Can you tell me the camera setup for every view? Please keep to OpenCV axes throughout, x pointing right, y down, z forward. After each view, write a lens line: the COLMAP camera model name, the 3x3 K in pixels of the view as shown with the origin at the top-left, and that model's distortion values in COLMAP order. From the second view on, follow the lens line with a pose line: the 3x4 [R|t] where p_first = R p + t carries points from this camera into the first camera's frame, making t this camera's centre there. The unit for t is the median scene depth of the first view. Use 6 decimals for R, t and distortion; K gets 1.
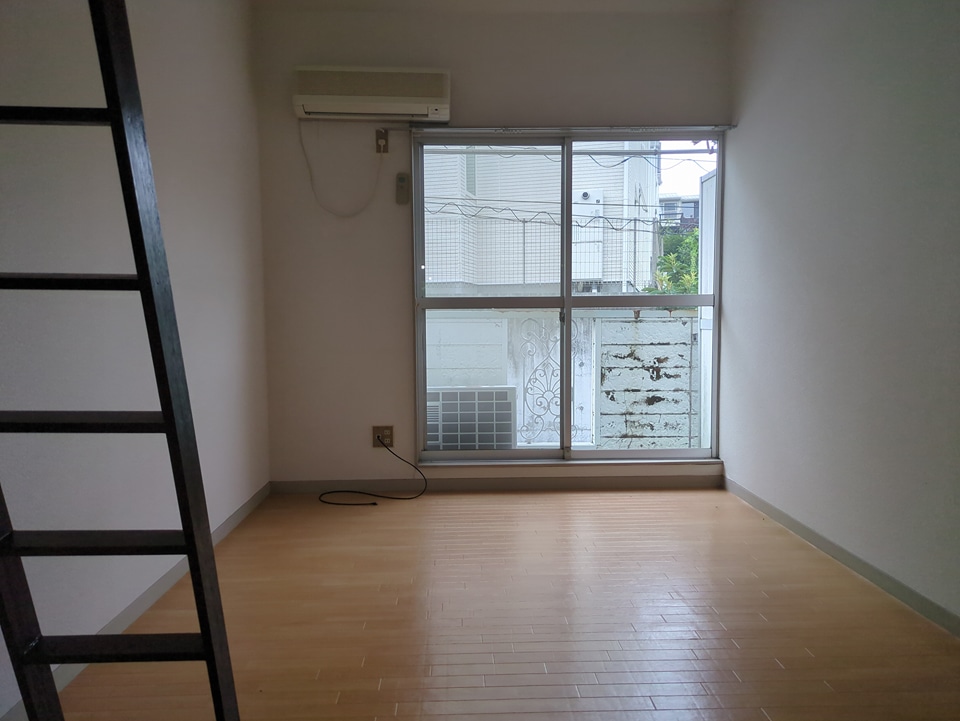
lens RADIAL K [[712.6, 0, 475.8], [0, 712.6, 378.0], [0, 0, 1]] dist [0.044947, -0.048196]
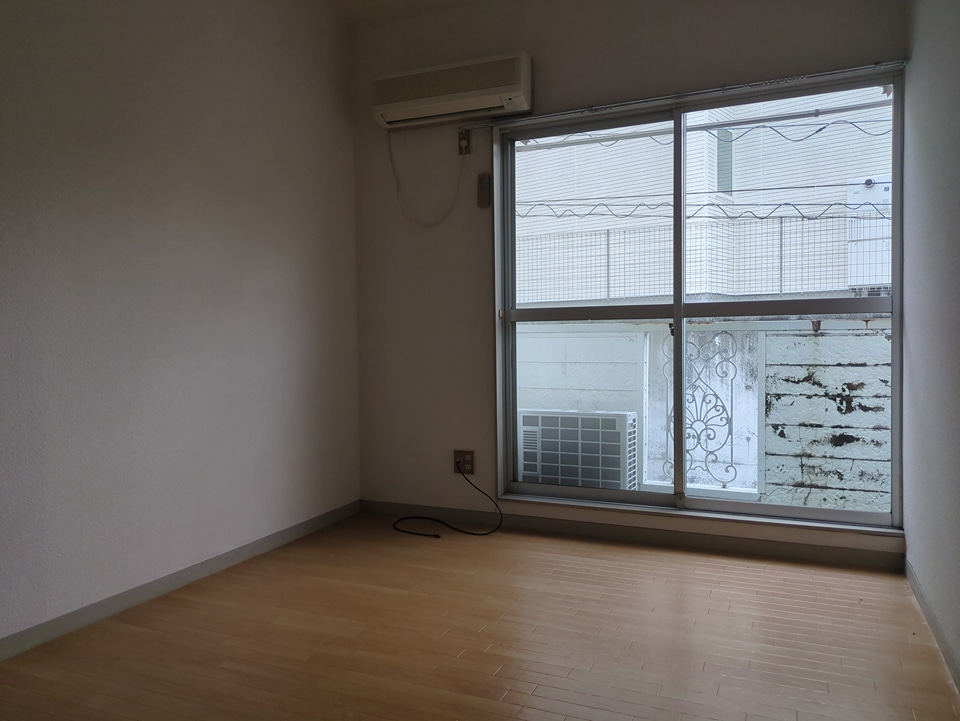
lens RADIAL K [[712.6, 0, 476.6], [0, 712.6, 360.9], [0, 0, 1]] dist [0.044947, -0.048196]
pose [[0.898179, 0.011216, -0.439487, 0.272887], [-0.032108, 0.998678, -0.040132, -0.010541], [0.438456, 0.050156, 0.897352, 0.177046]]
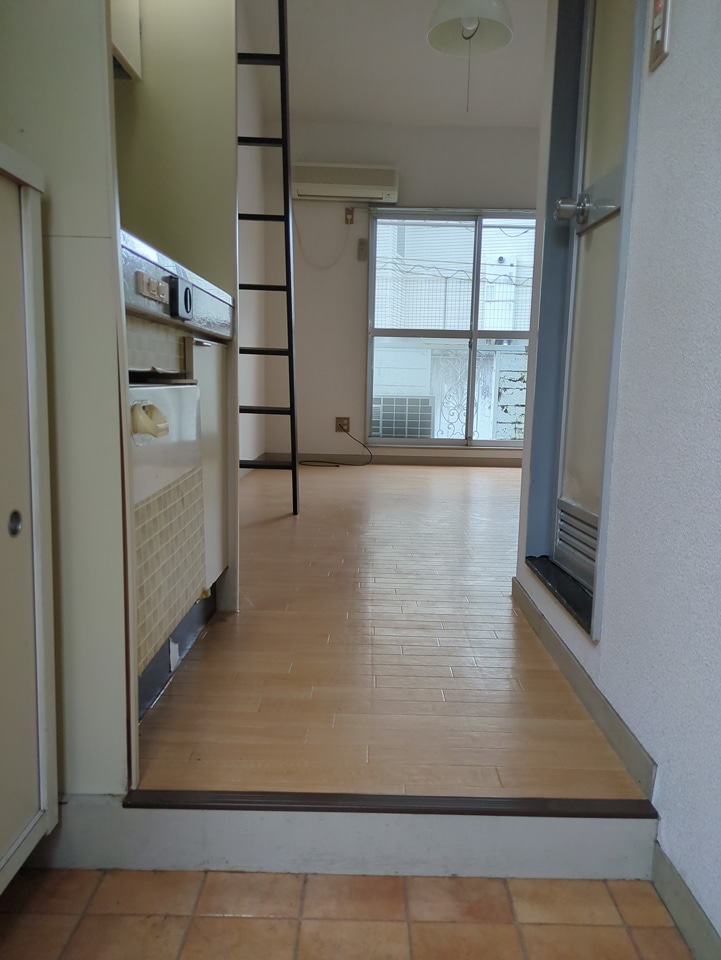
lens RADIAL K [[712.6, 0, 366.1], [0, 712.6, 492.8], [0, 0, 1]] dist [0.044947, -0.048196]
pose [[0.998892, 0.033733, -0.032810, -0.028994], [-0.031483, 0.997269, 0.066807, 0.117540], [0.034974, -0.065700, 0.997226, -0.437273]]
